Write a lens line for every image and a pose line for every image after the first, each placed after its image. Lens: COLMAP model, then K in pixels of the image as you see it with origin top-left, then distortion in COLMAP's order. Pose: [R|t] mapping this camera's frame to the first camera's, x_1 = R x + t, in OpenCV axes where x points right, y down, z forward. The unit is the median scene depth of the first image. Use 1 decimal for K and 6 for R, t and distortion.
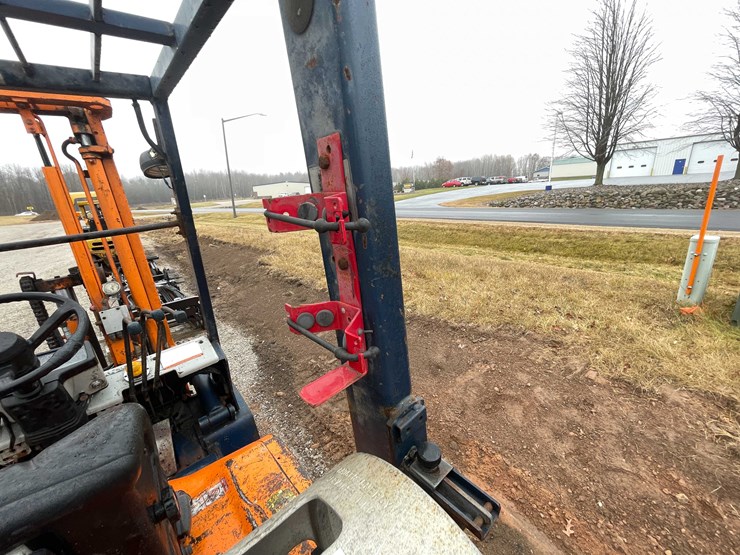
lens RADIAL K [[298.8, 0, 369.2], [0, 298.8, 278.8], [0, 0, 1]] dist [-0.004021, -0.000253]
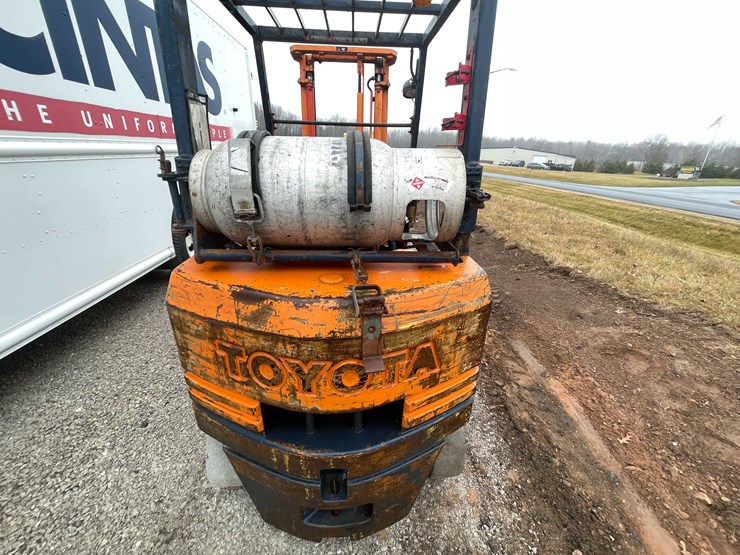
lens RADIAL K [[298.8, 0, 369.2], [0, 298.8, 277.9], [0, 0, 1]] dist [-0.004021, -0.000253]
pose [[0.773999, 0.332994, -0.538554, 0.063211], [-0.275518, 0.942922, 0.187050, 0.062400], [0.570101, 0.003605, 0.821566, -0.088226]]
